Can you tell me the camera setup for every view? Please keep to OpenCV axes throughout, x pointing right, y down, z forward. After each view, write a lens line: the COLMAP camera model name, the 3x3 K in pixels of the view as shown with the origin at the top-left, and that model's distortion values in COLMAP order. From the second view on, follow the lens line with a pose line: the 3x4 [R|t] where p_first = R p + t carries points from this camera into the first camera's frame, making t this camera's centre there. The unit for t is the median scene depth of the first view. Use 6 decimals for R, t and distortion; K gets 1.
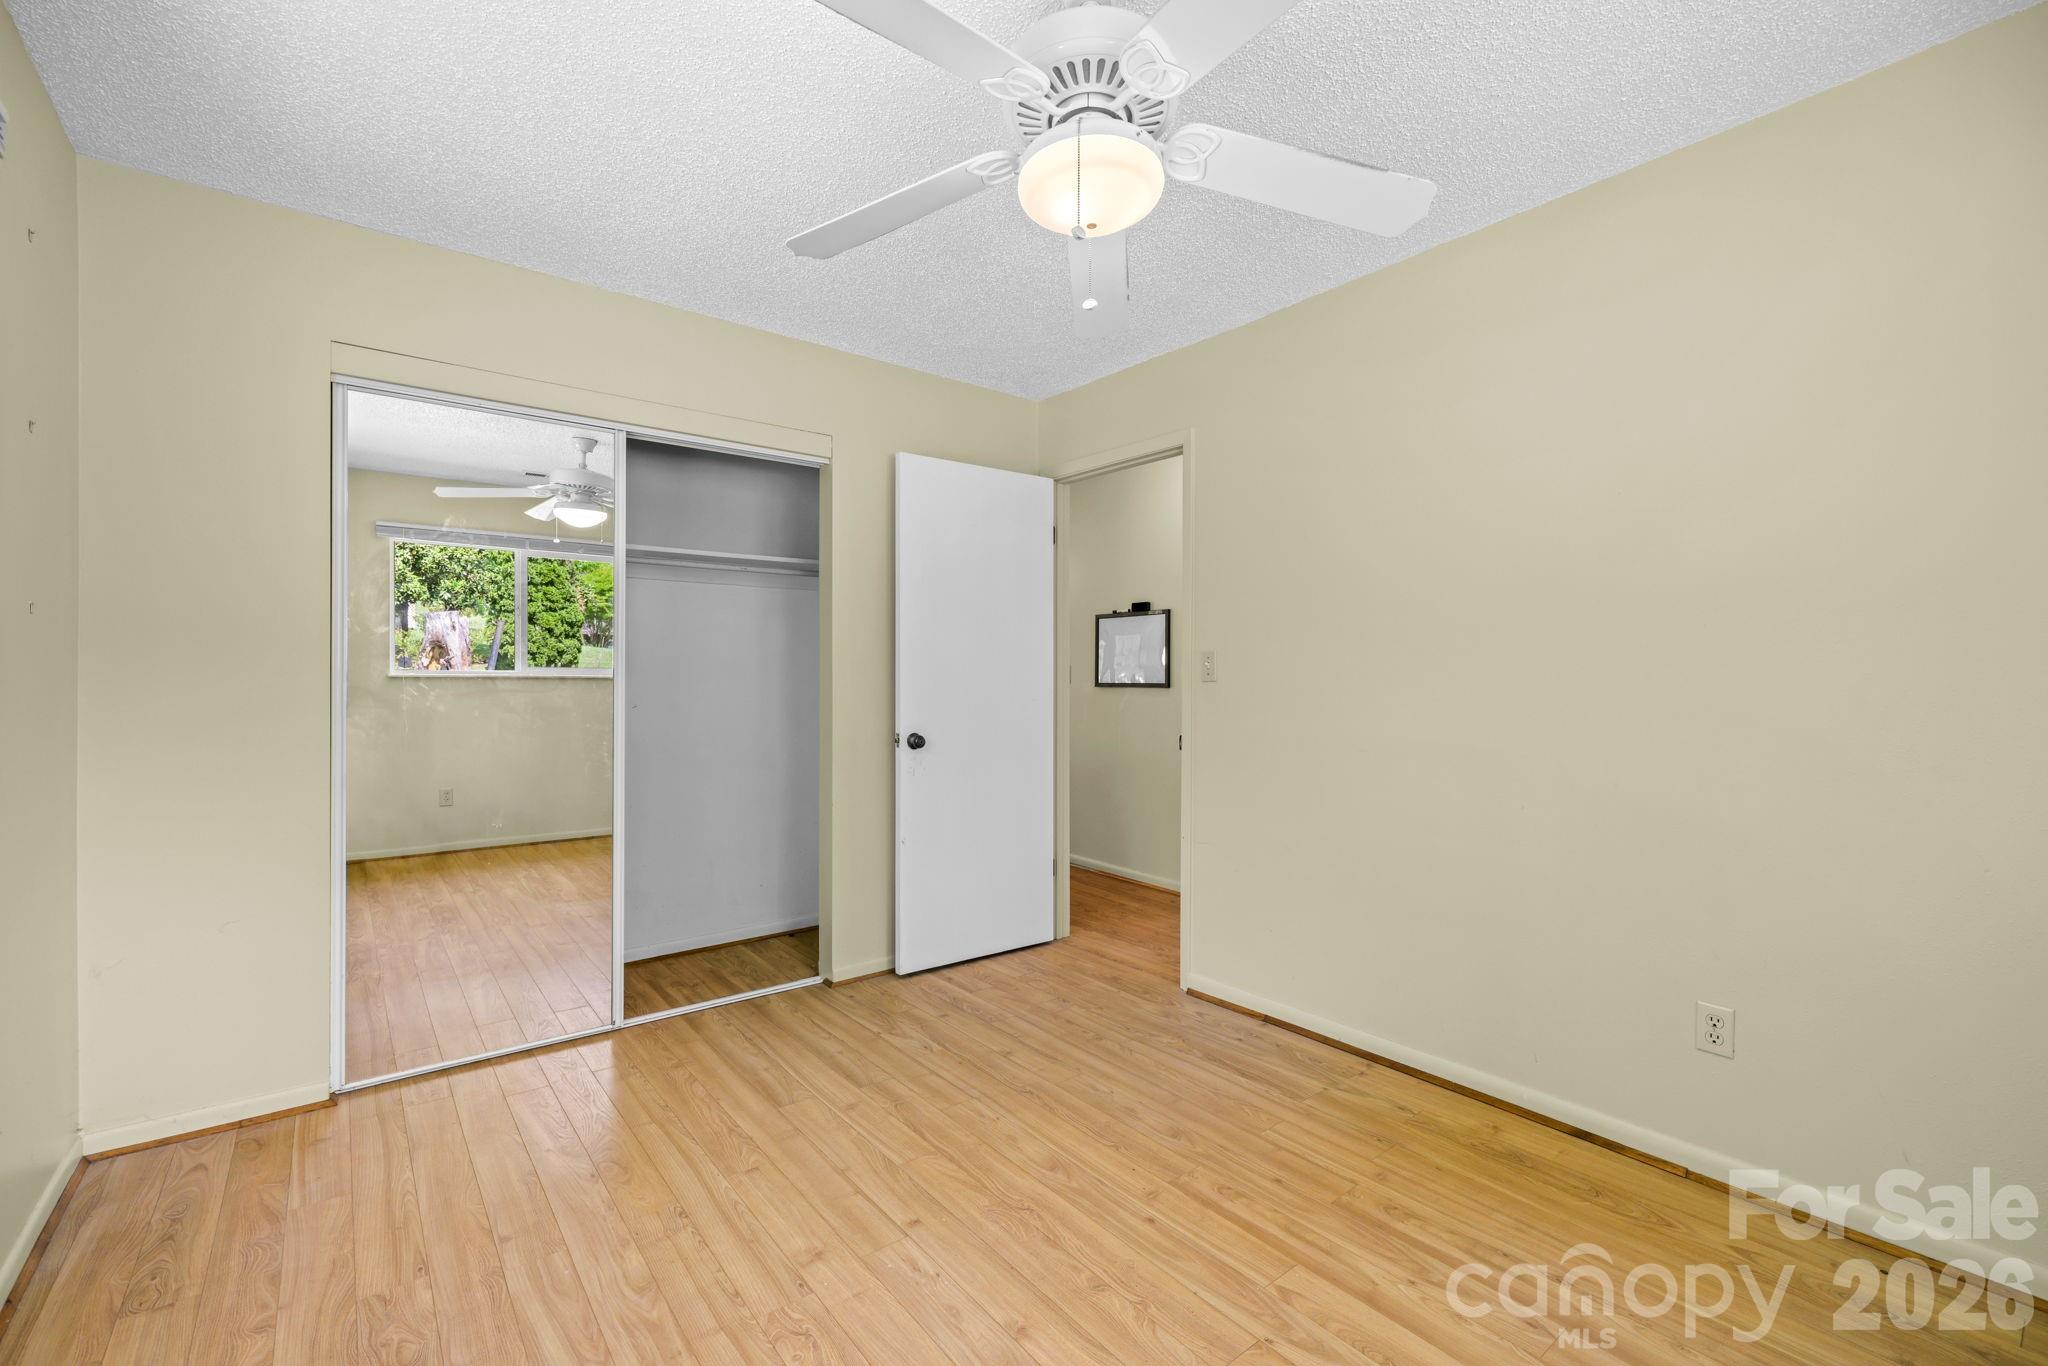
lens RADIAL K [[874.9, 0, 1022.4], [0, 874.9, 675.7], [0, 0, 1]] dist [-0.000038, 0.000274]
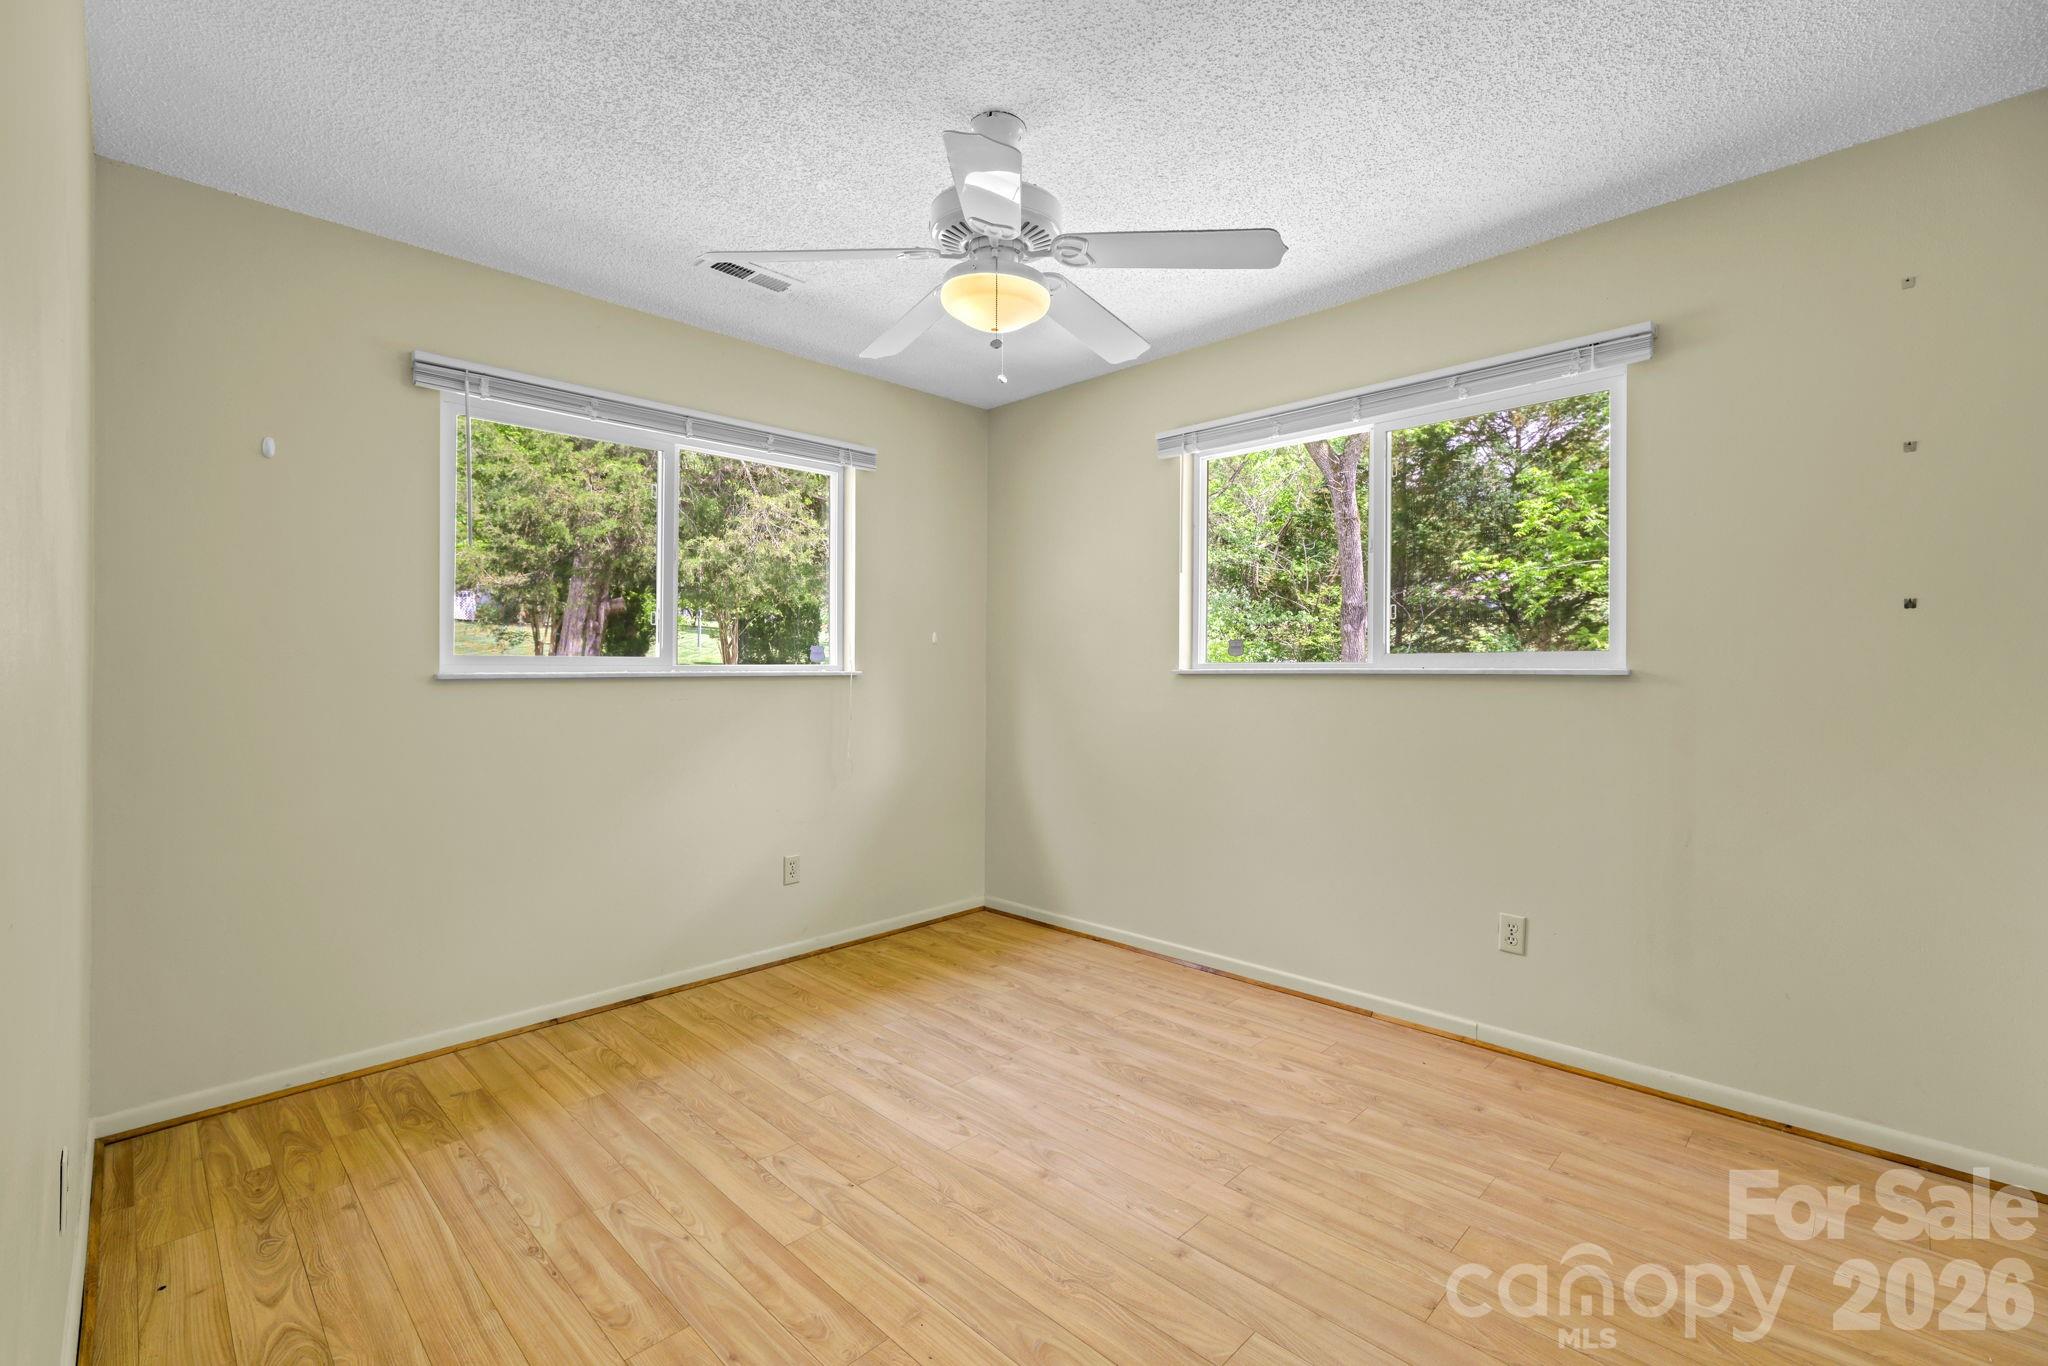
lens RADIAL K [[874.9, 0, 1025.8], [0, 874.9, 678.8], [0, 0, 1]] dist [-0.000038, 0.000274]
pose [[-0.992313, 0.004324, -0.123674, 0.153798], [0.004096, 0.999989, 0.002099, 0.015814], [0.123682, 0.001576, -0.992321, 1.934663]]
